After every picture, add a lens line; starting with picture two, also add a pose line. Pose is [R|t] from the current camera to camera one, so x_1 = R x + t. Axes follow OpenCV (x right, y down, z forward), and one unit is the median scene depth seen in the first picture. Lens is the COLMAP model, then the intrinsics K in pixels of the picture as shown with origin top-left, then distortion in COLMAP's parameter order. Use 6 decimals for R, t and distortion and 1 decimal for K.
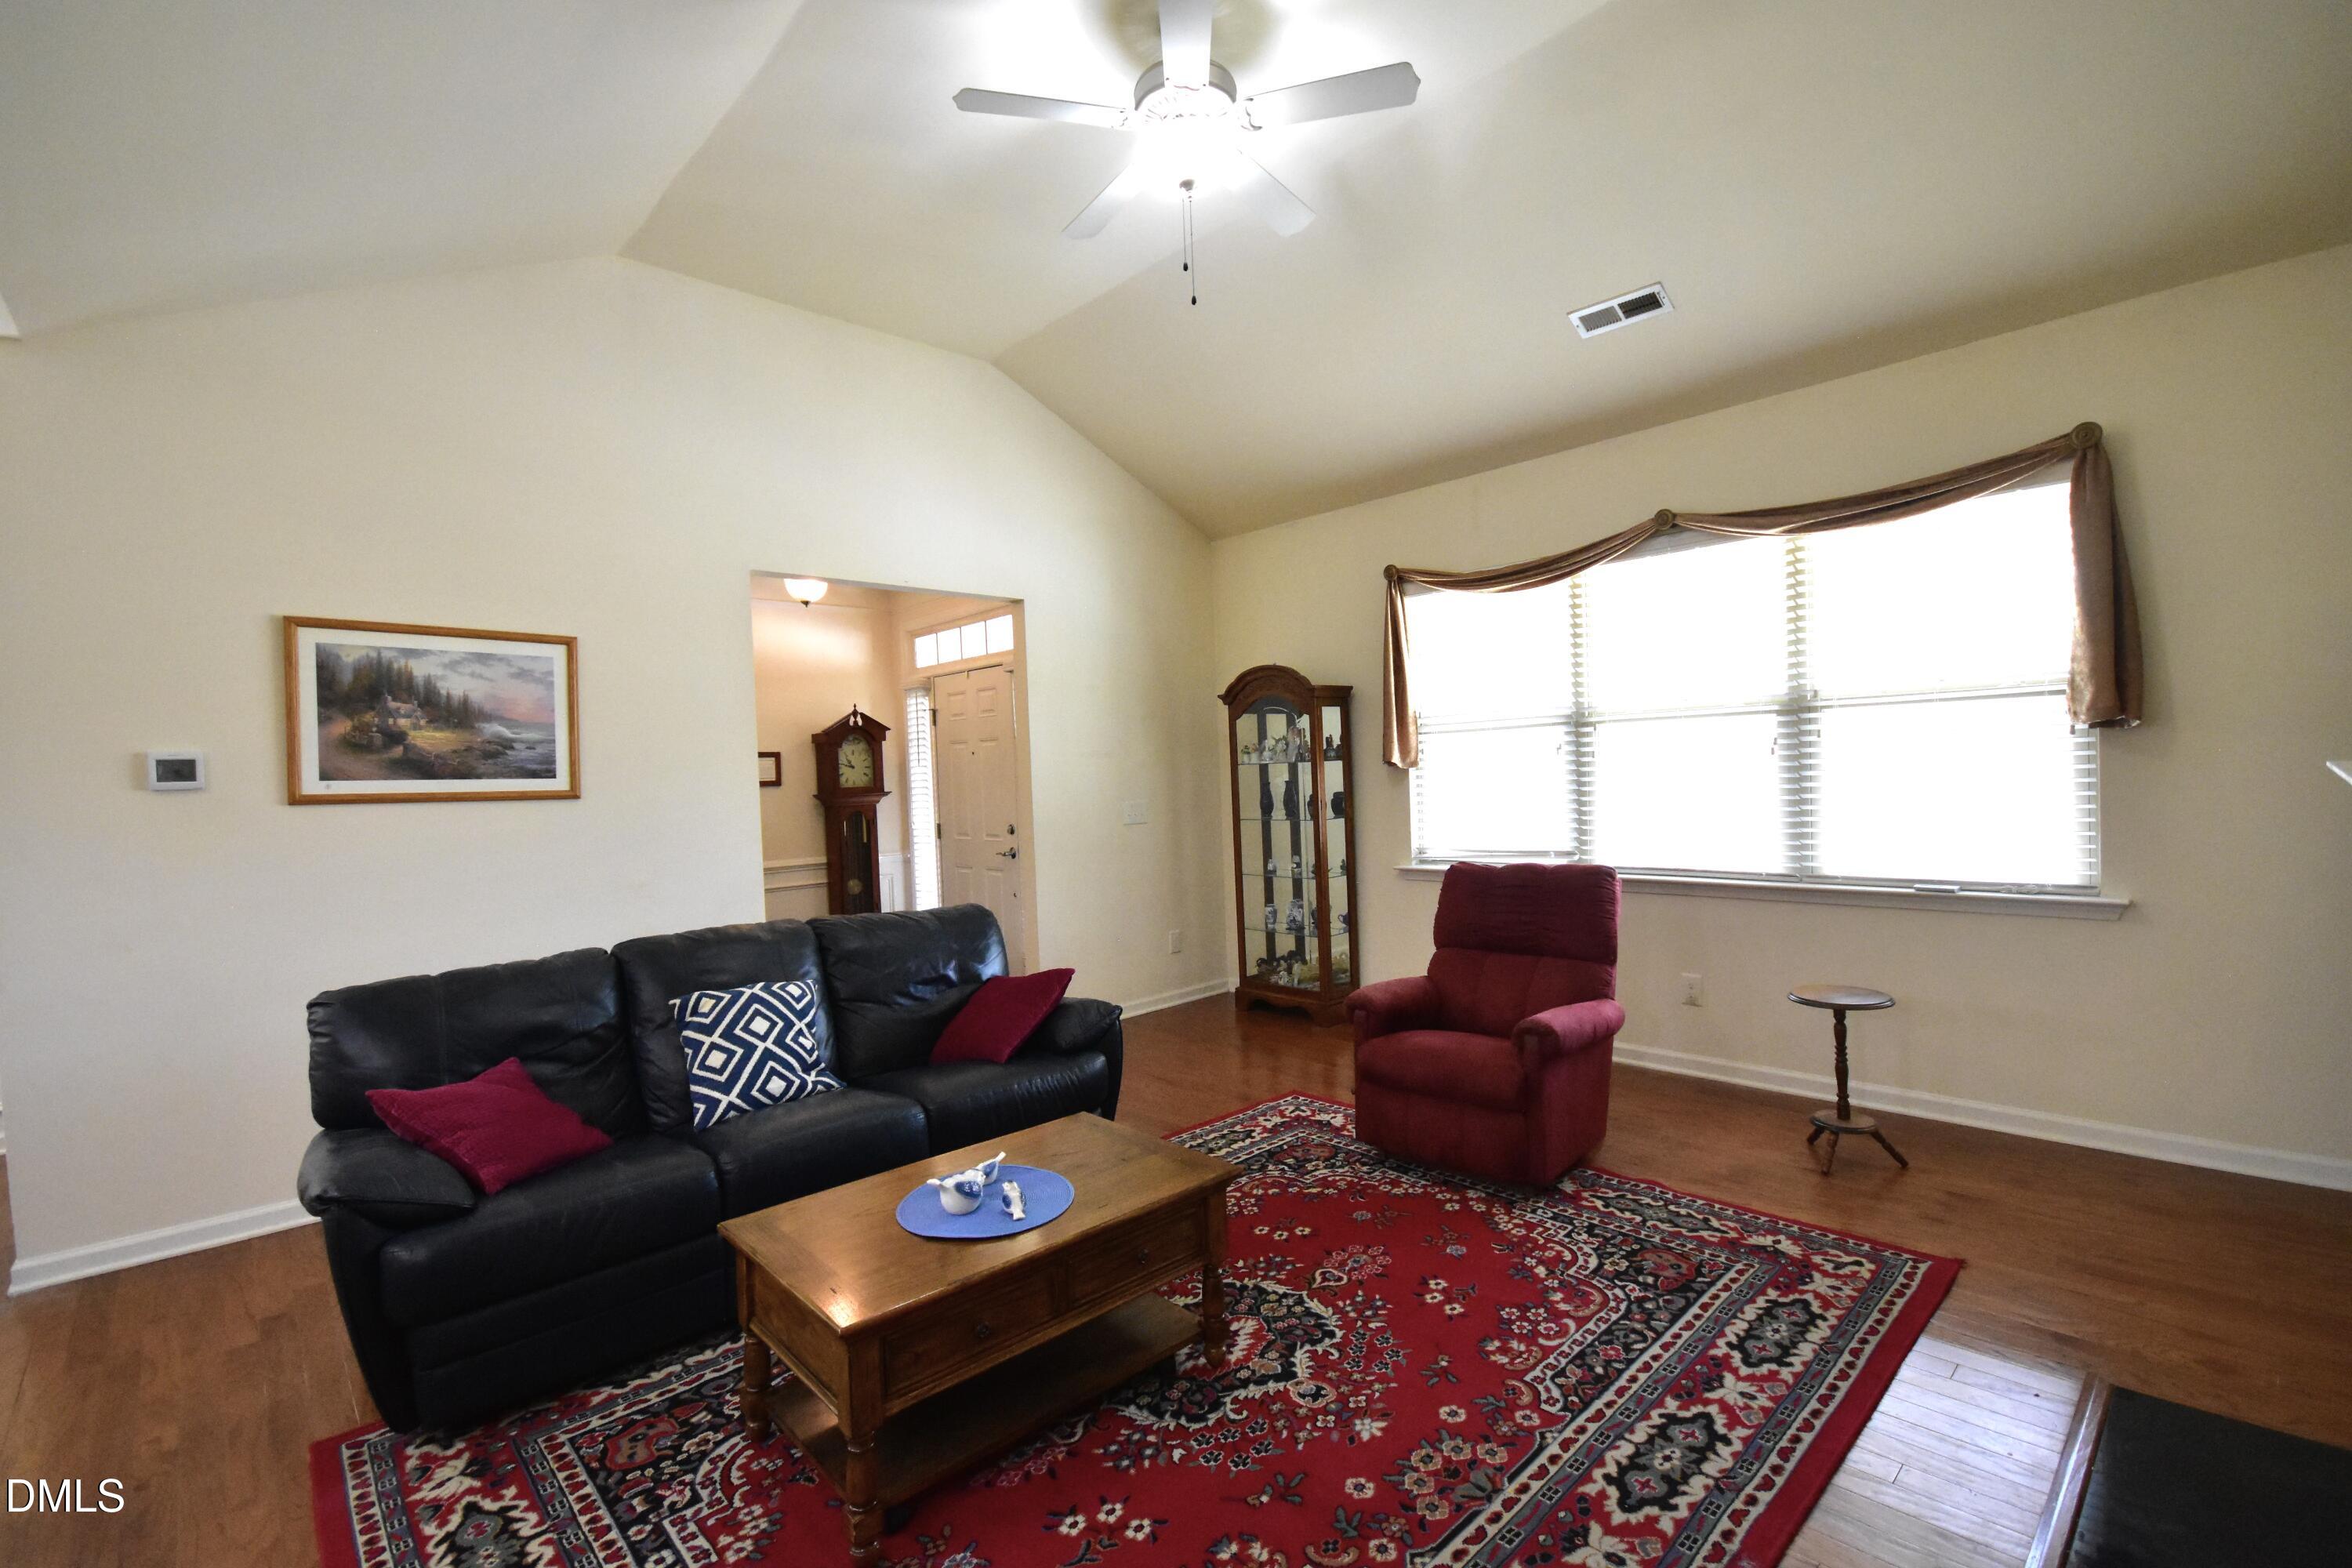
lens RADIAL K [[1053.9, 0, 1189.2], [0, 1053.9, 771.8], [0, 0, 1]] dist [0.012858, -0.000495]
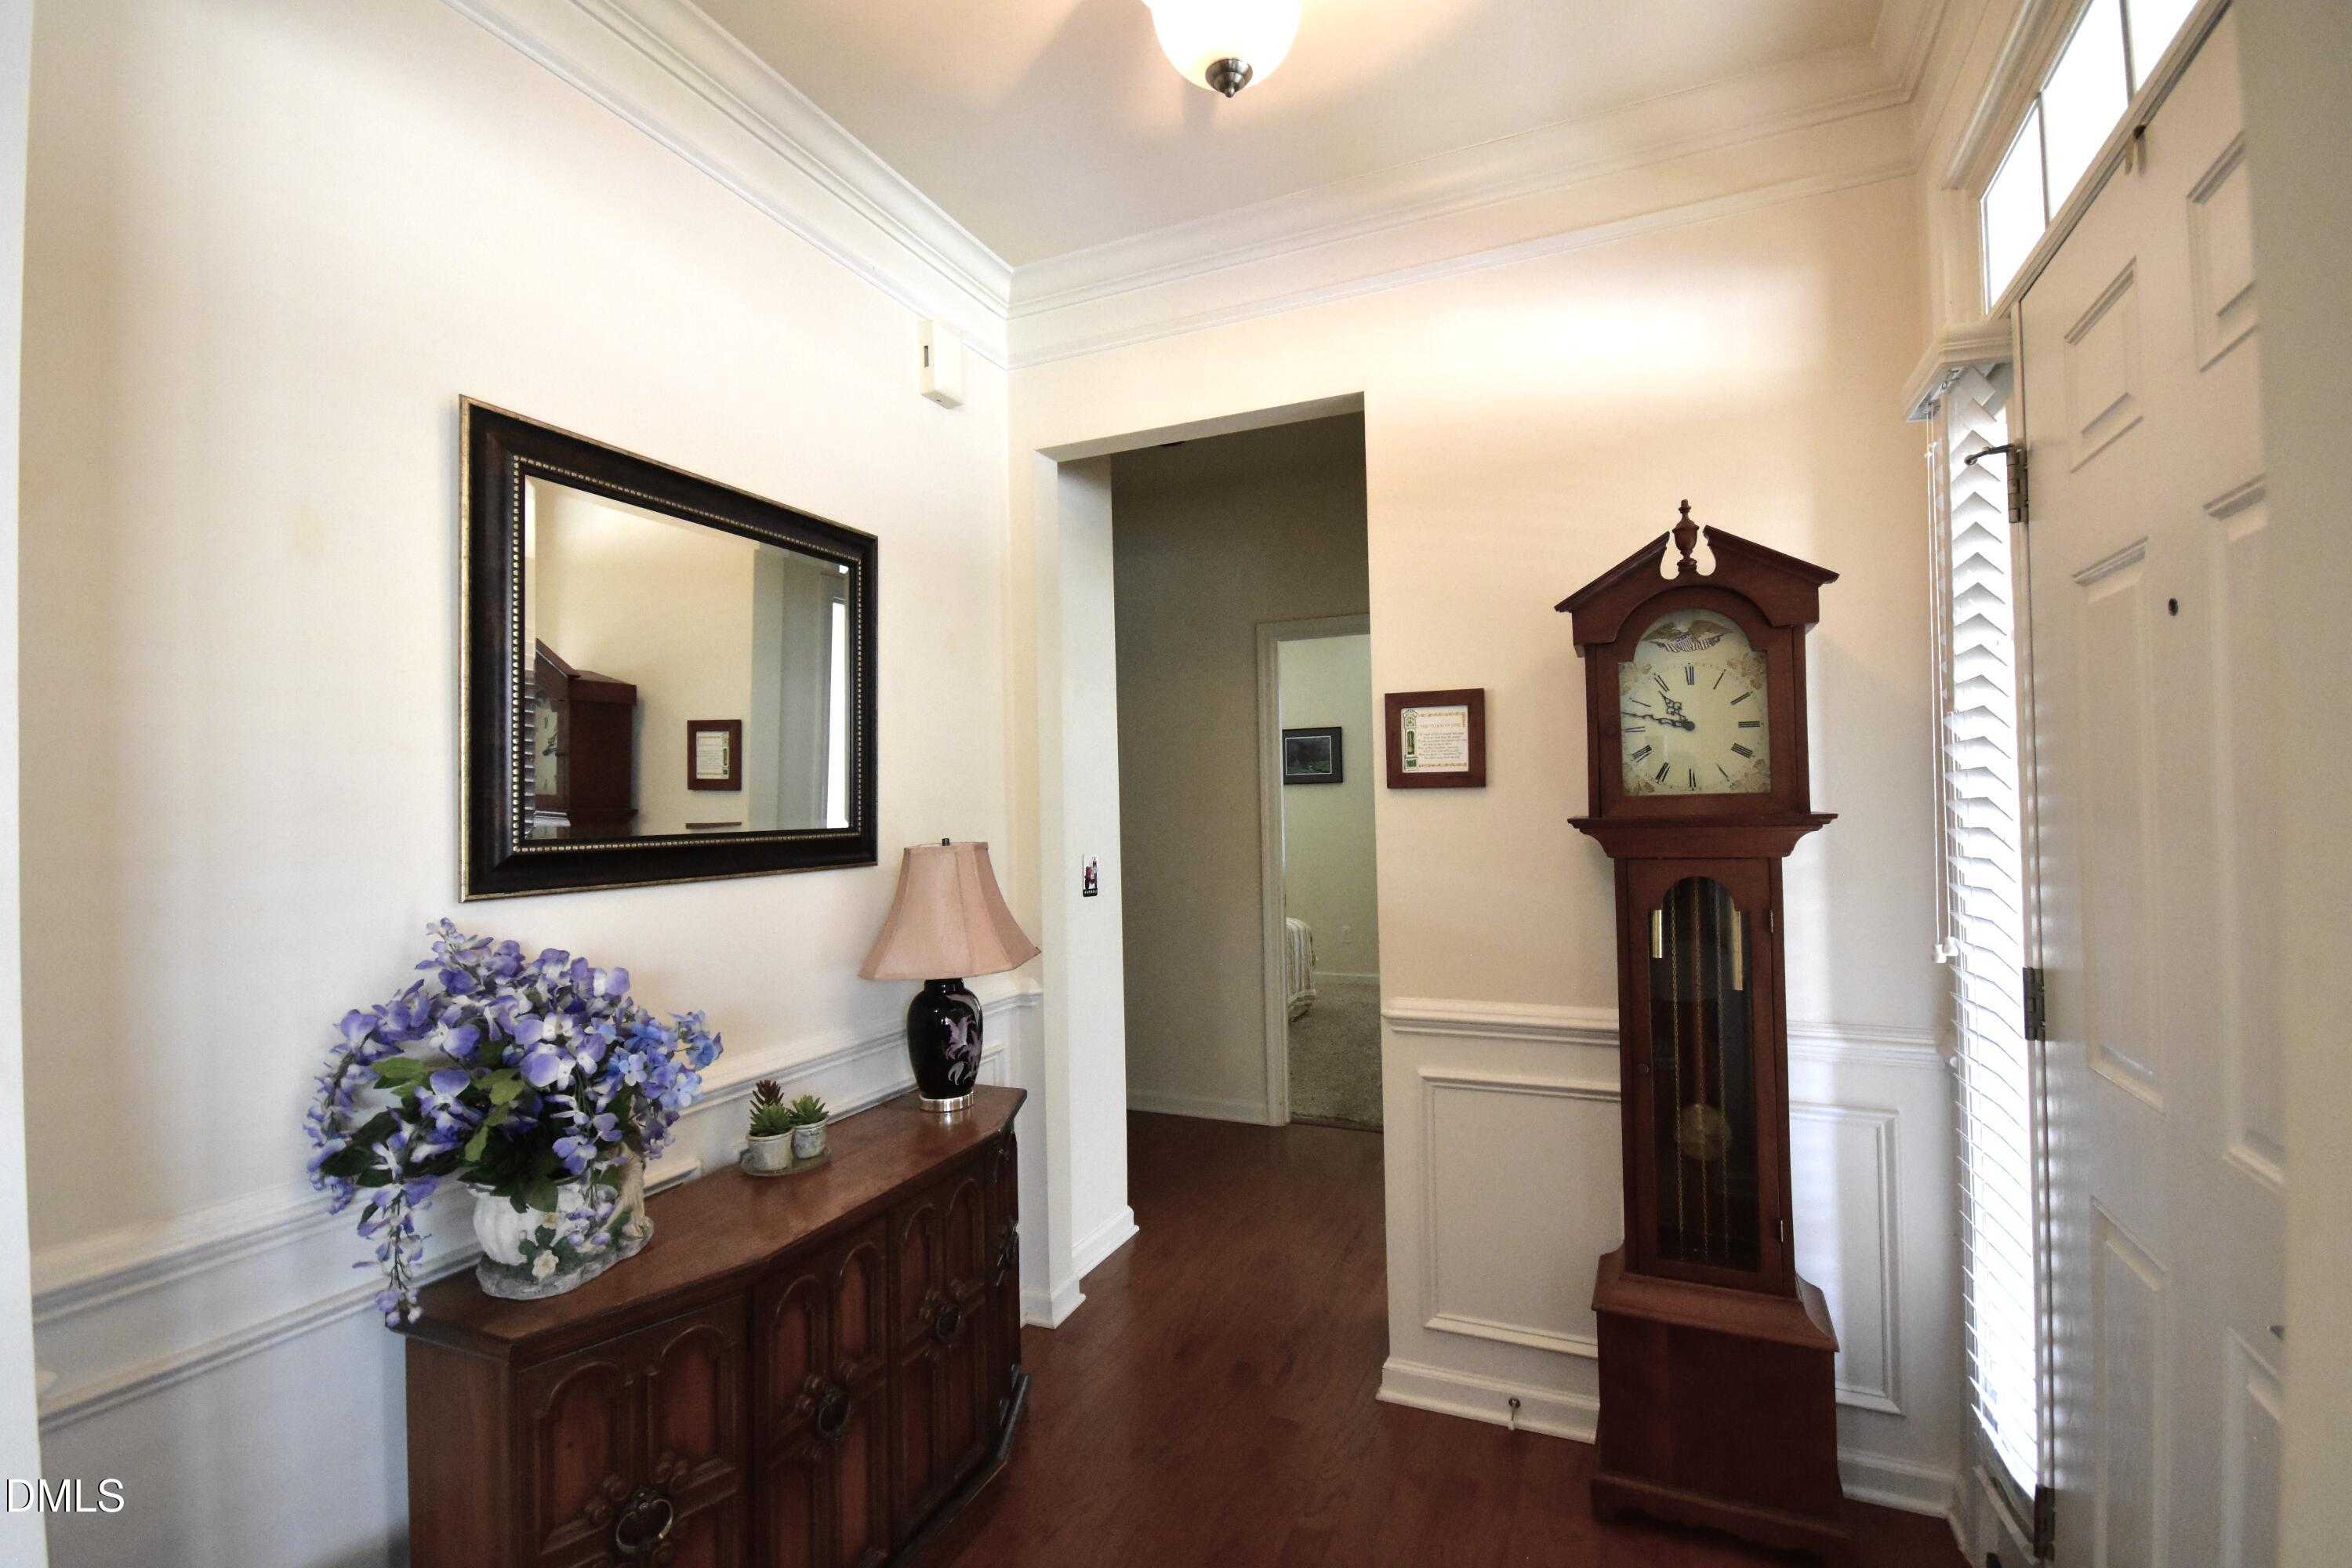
lens RADIAL K [[1026.5, 0, 1187.8], [0, 1026.5, 802.1], [0, 0, 1]] dist [-0.002965, -0.000628]
pose [[0.403306, 0.019969, -0.914847, -0.222371], [-0.001731, 0.999777, 0.021060, 0.021404], [0.915063, -0.006910, 0.403251, 1.458102]]
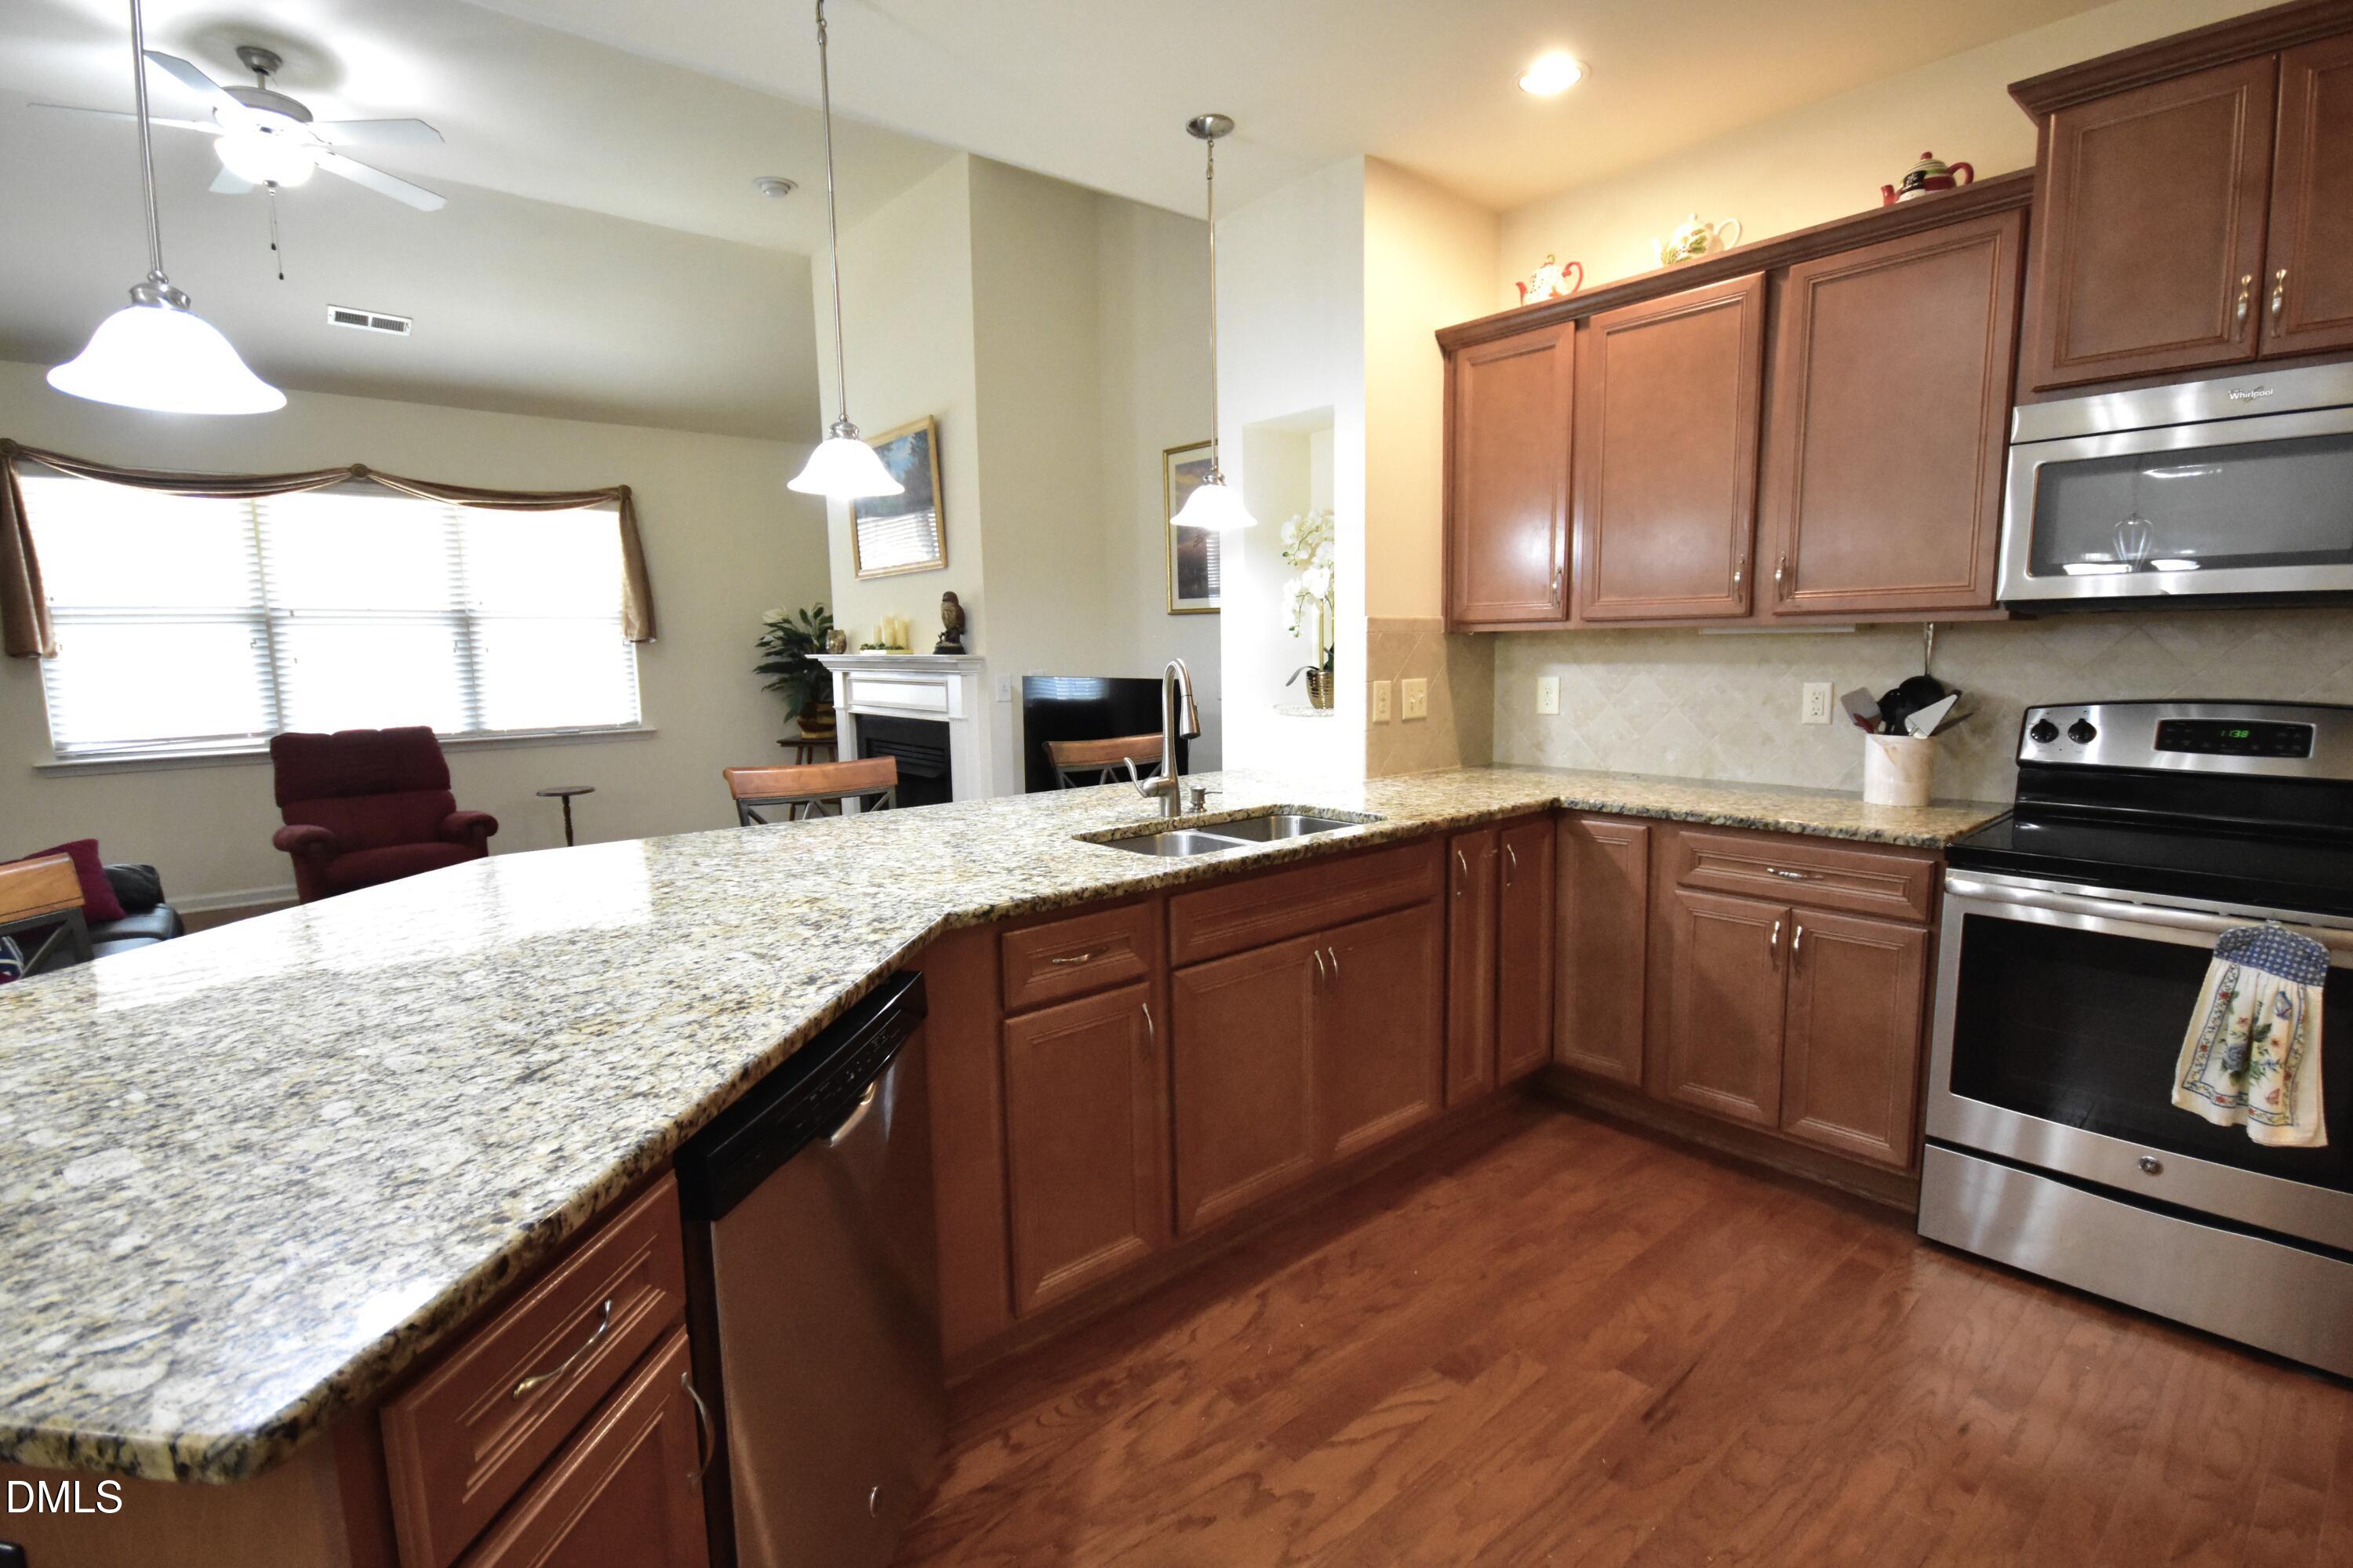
lens RADIAL K [[1054.4, 0, 1189.8], [0, 1054.4, 771.8], [0, 0, 1]] dist [0.012858, -0.000495]
pose [[0.043348, -0.086973, 0.995267, -1.113291], [0.017125, 0.996122, 0.086302, 0.049045], [-0.998913, 0.013303, 0.044670, -0.122238]]
